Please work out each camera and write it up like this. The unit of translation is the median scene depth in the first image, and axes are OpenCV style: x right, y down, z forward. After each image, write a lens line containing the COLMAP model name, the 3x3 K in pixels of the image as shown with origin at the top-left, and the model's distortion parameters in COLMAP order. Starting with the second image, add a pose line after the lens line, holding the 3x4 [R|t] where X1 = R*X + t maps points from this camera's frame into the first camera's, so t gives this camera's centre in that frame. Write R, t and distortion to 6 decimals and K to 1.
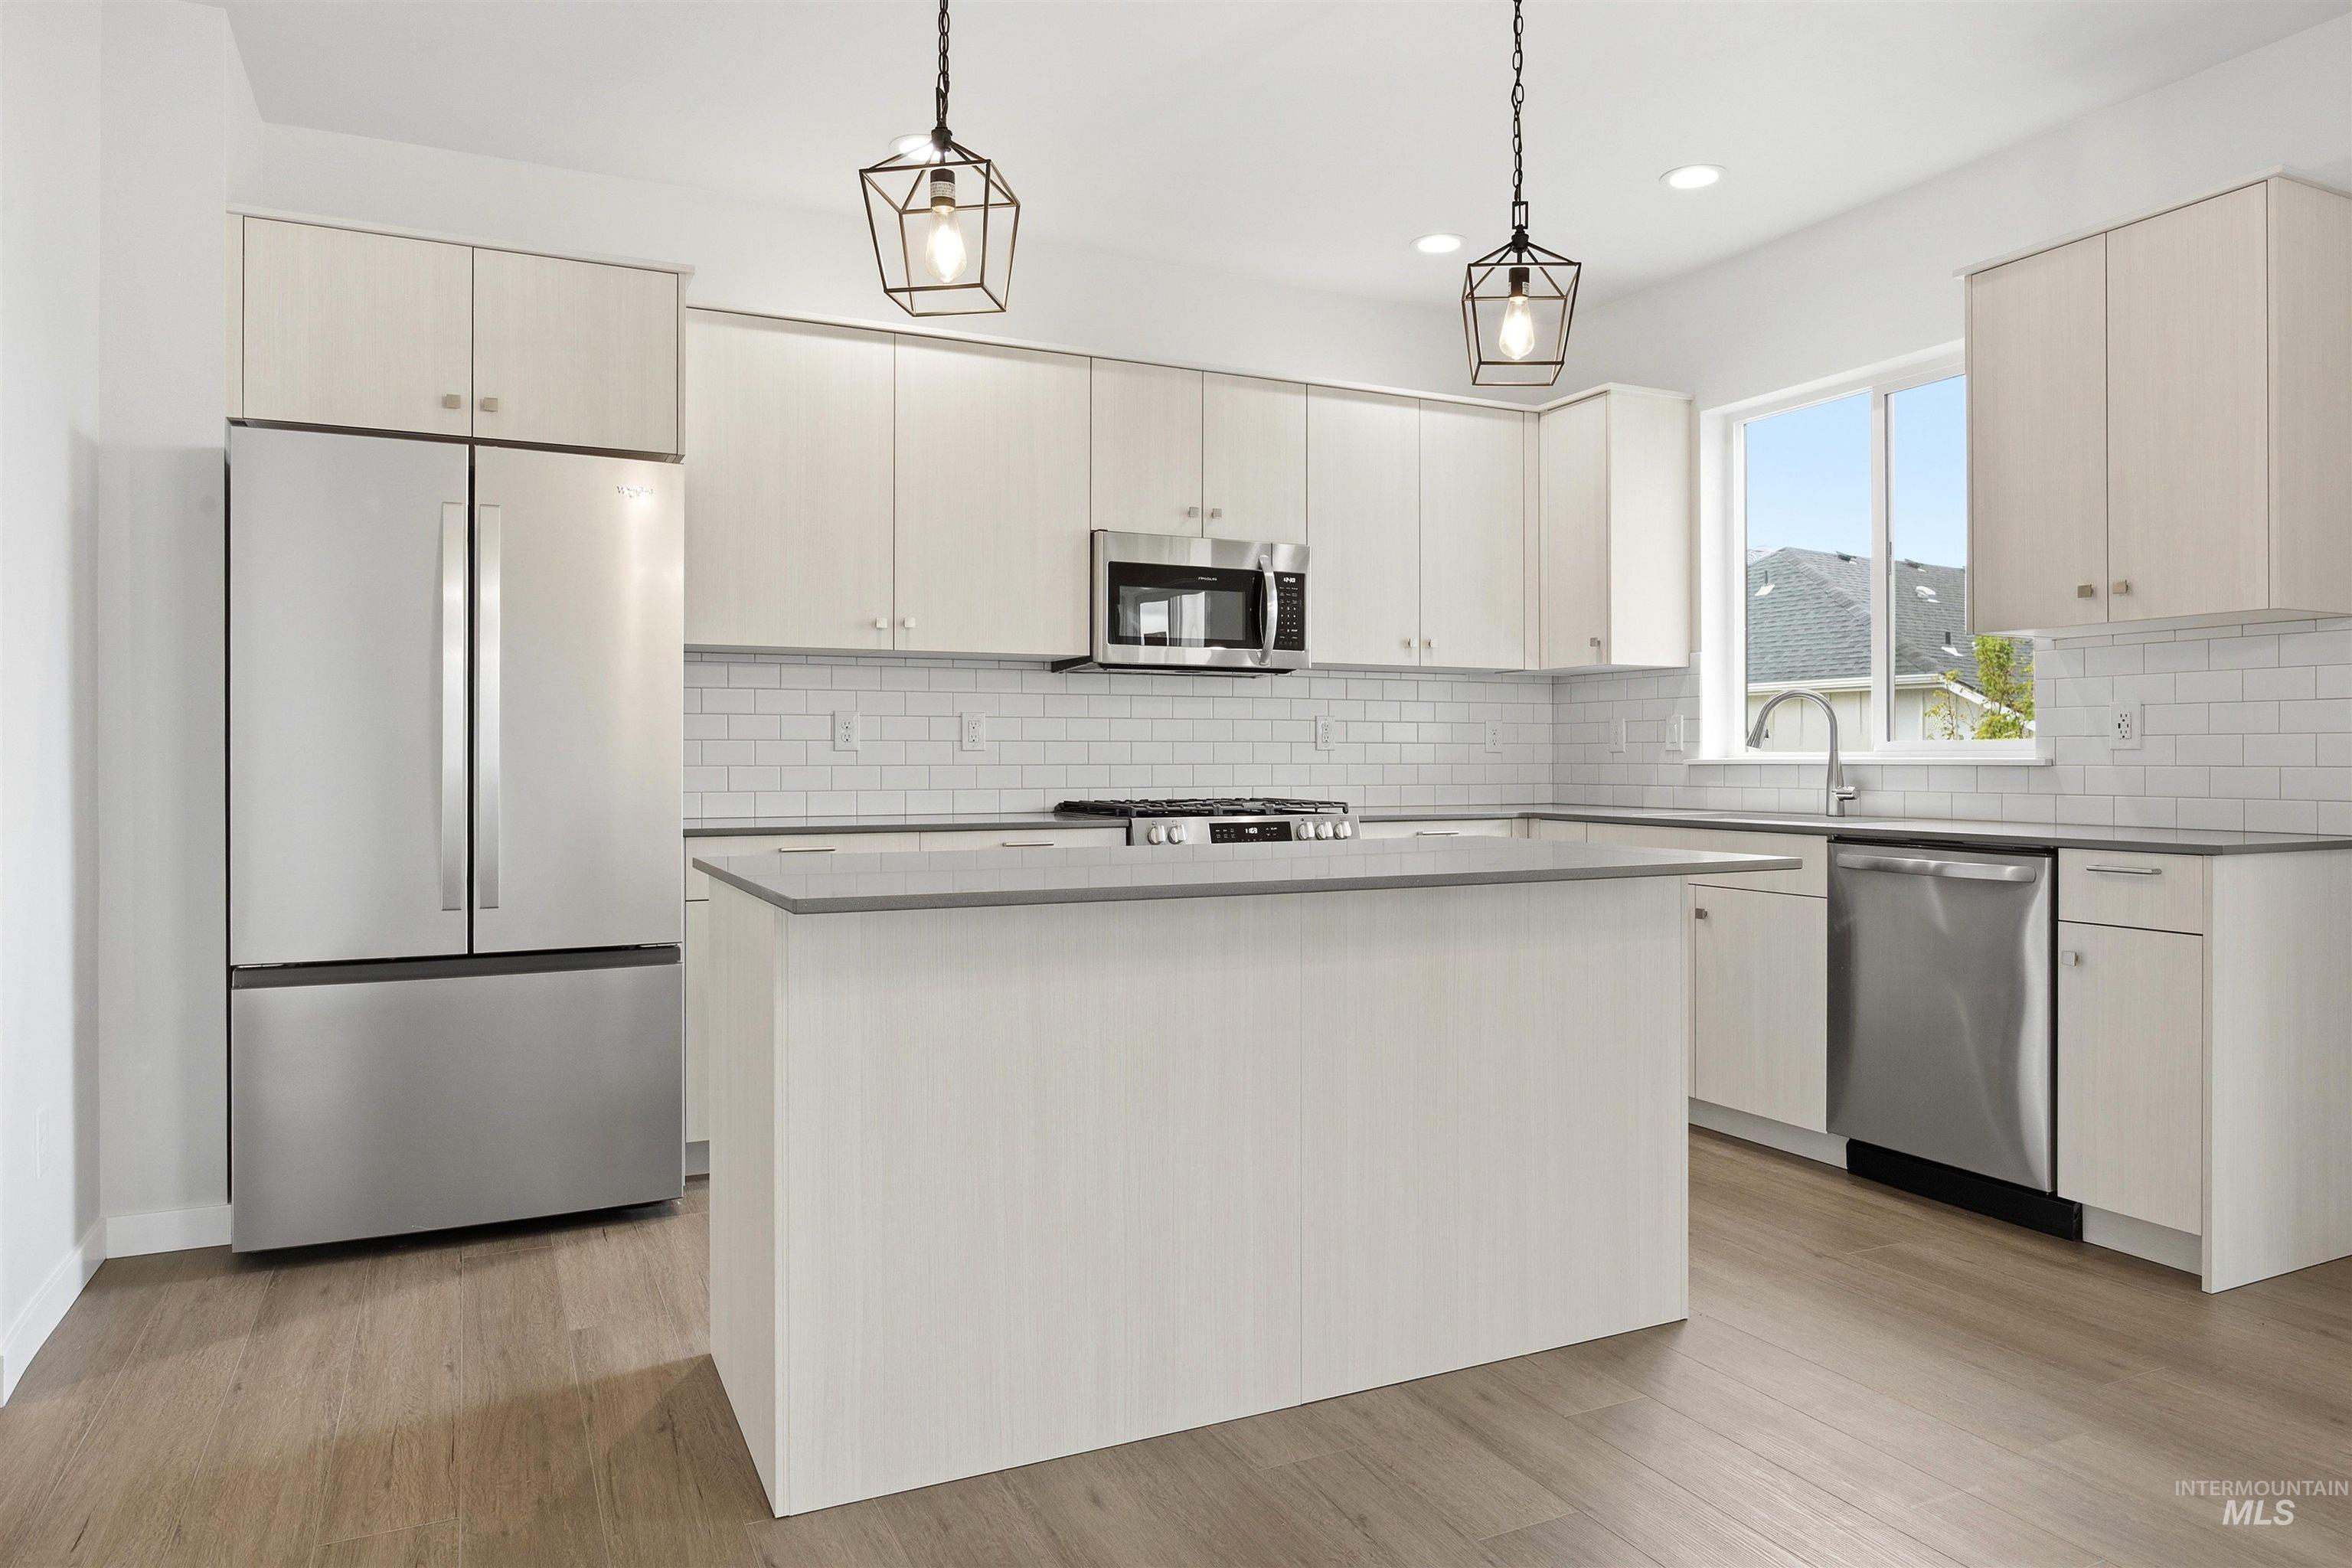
lens RADIAL K [[1465.8, 0, 1176.0], [0, 1465.8, 751.5], [0, 0, 1]] dist [-0.019762, 0.015713]
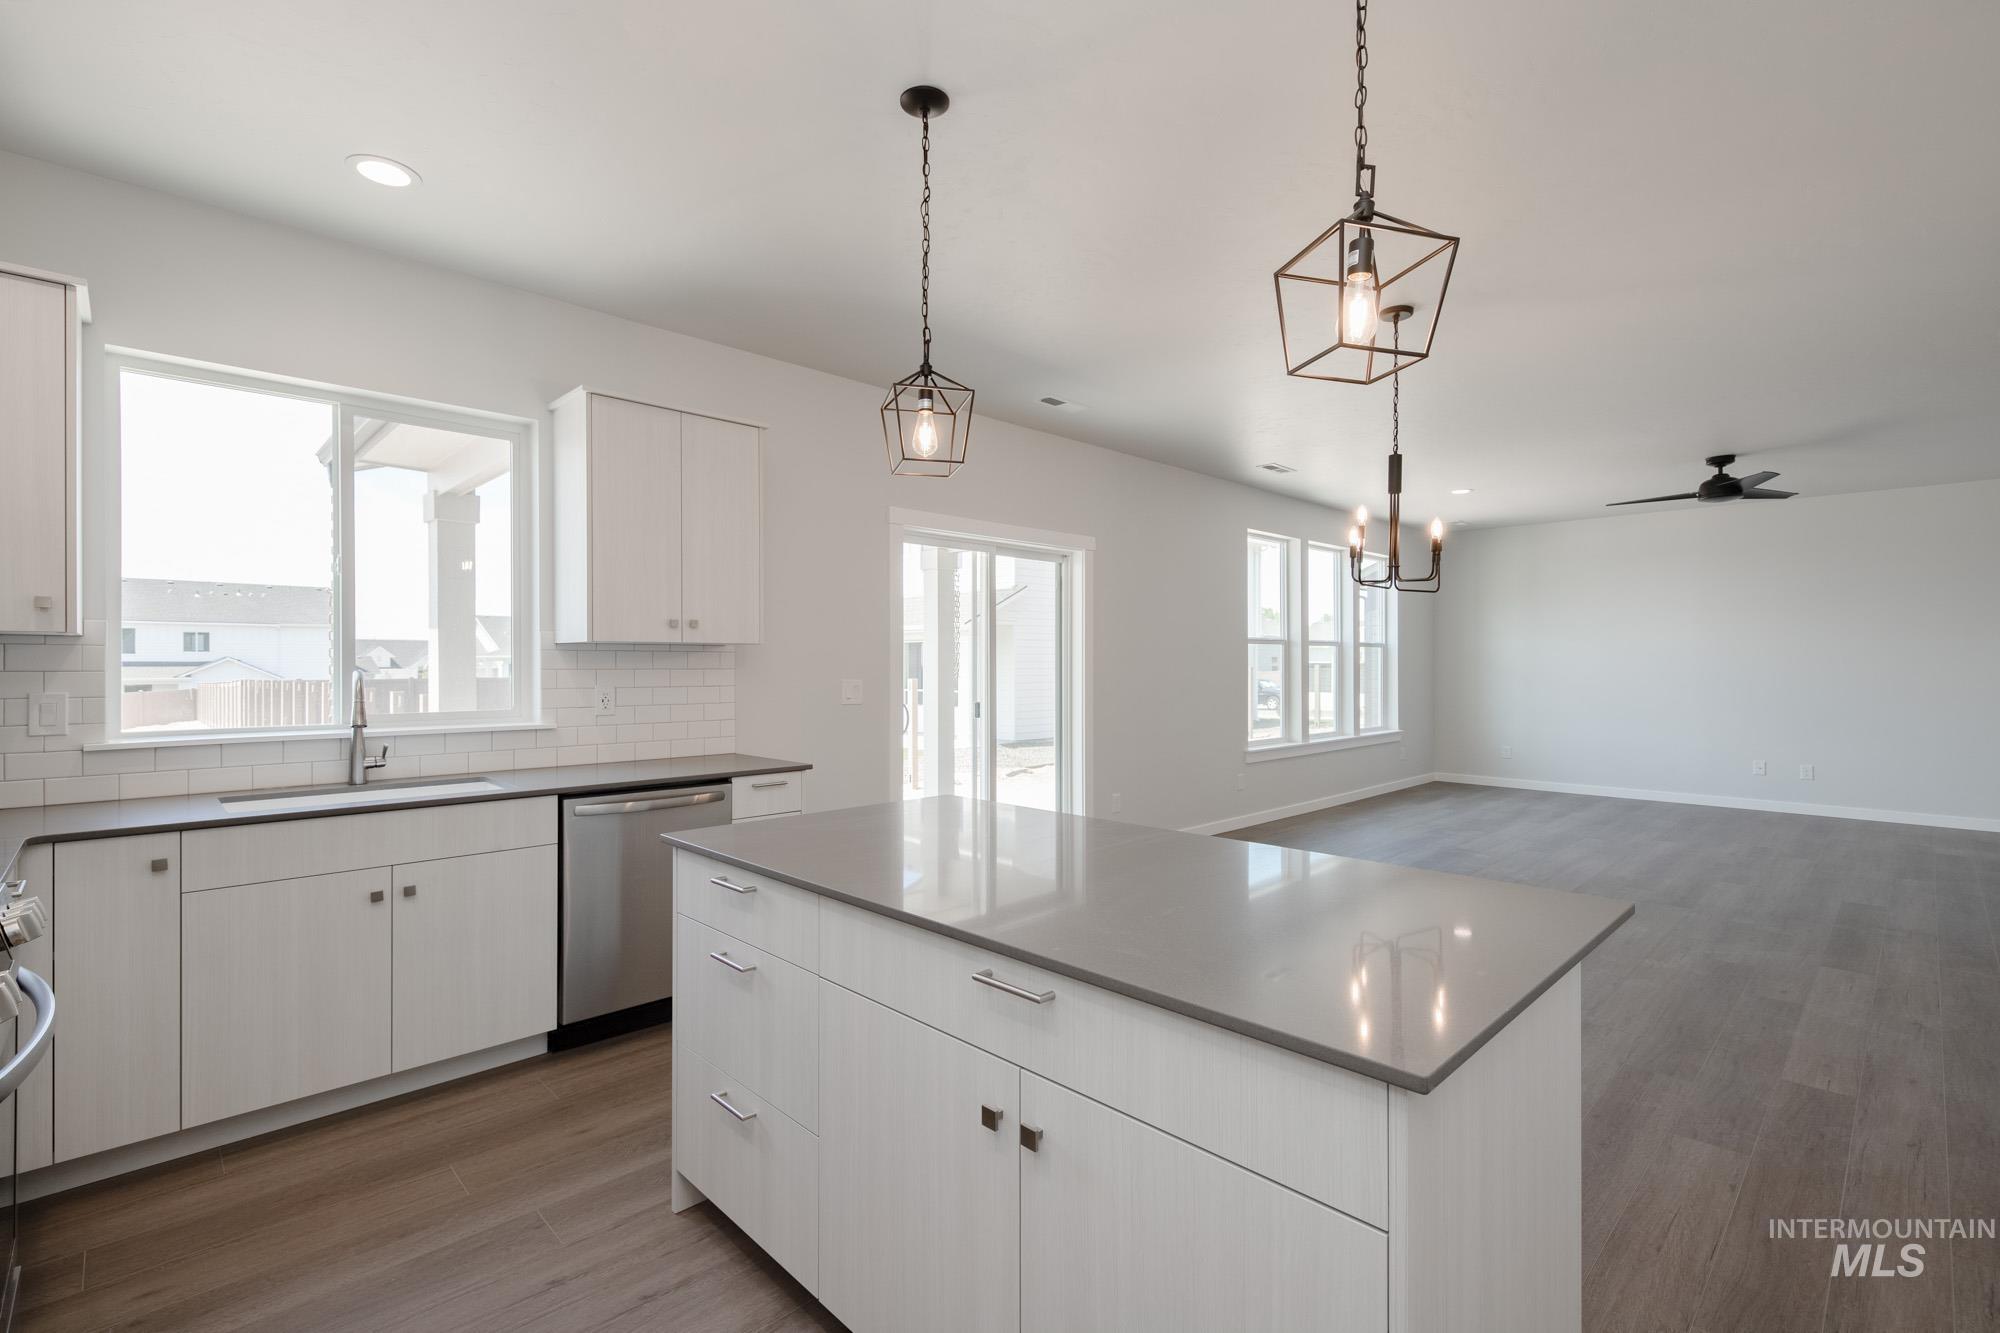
lens RADIAL K [[904.0, 0, 993.8], [0, 904.0, 663.7], [0, 0, 1]] dist [0.016003, -0.005095]
pose [[-0.314202, 0.001487, 0.949355, -0.474274], [-0.002887, 0.999993, -0.002522, -0.062407], [-0.949352, -0.003533, -0.314195, 0.984610]]
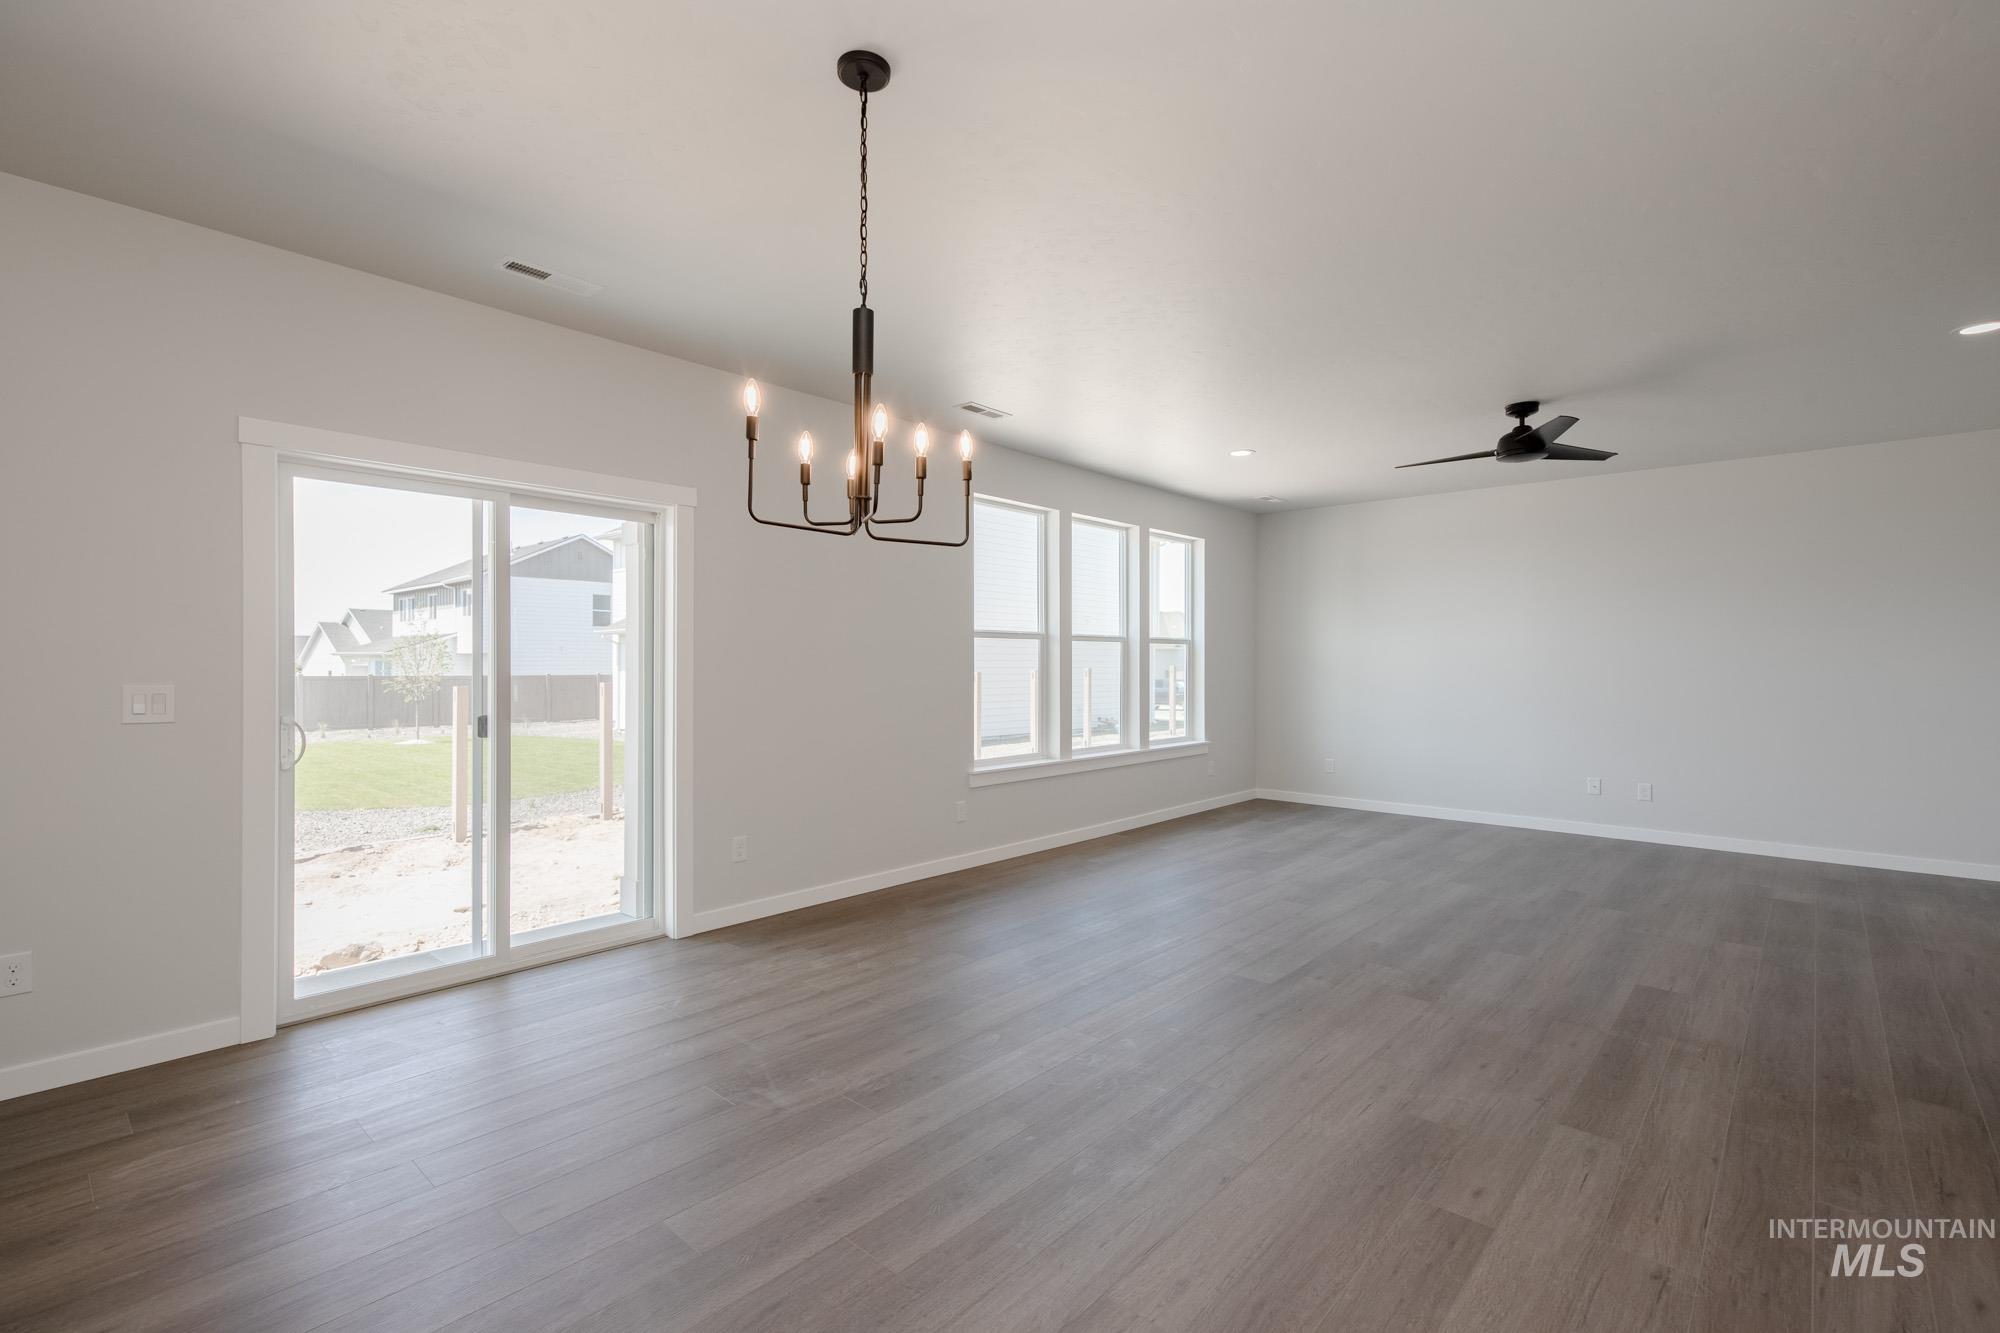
lens RADIAL K [[904.0, 0, 999.0], [0, 904.0, 666.3], [0, 0, 1]] dist [0.016003, -0.005095]
pose [[-0.374171, -0.002343, 0.927357, -0.233684], [-0.005848, 0.999983, 0.000167, -0.062947], [-0.927341, -0.005361, -0.374179, 0.348664]]
